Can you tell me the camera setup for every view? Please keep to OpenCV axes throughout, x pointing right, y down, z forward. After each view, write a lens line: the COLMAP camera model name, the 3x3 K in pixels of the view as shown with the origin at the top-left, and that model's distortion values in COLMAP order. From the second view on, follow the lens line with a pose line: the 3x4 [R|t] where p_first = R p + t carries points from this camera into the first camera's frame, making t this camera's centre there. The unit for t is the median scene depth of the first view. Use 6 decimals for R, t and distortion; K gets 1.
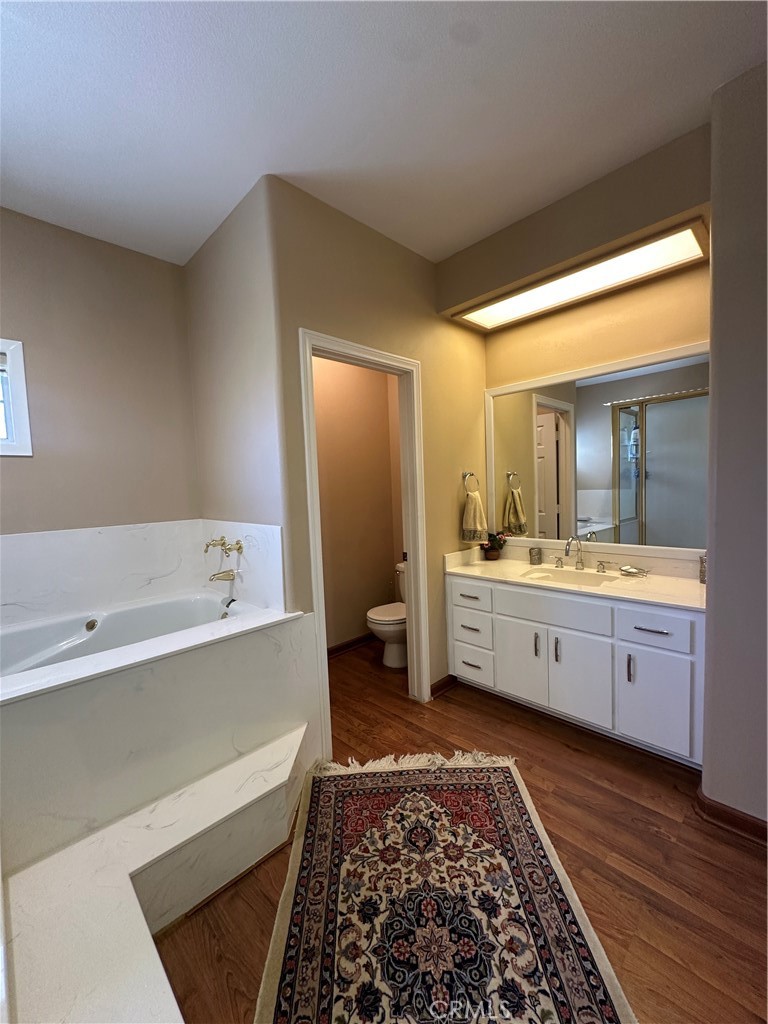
lens RADIAL K [[410.4, 0, 382.4], [0, 410.4, 511.7], [0, 0, 1]] dist [-0.007563, 0.001213]
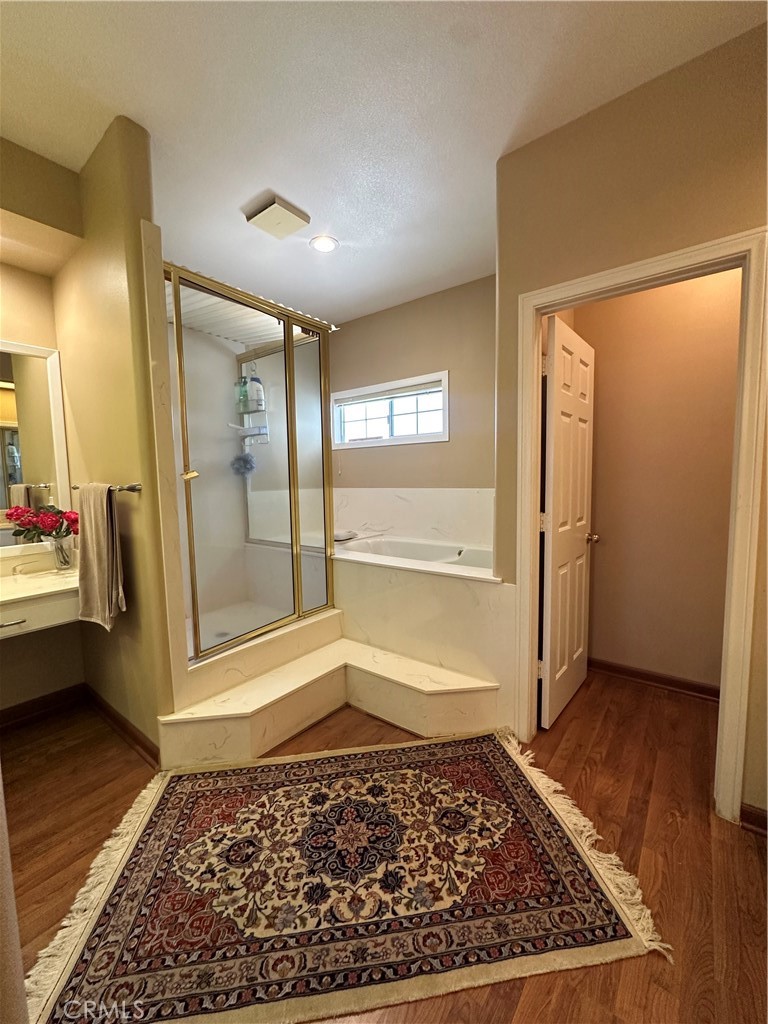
lens RADIAL K [[410.4, 0, 383.2], [0, 410.4, 512.4], [0, 0, 1]] dist [-0.007563, 0.001213]
pose [[0.137203, 0.121468, -0.983067, 1.078059], [-0.051125, 0.991998, 0.115437, -0.042703], [0.989223, 0.034421, 0.142315, 0.769575]]
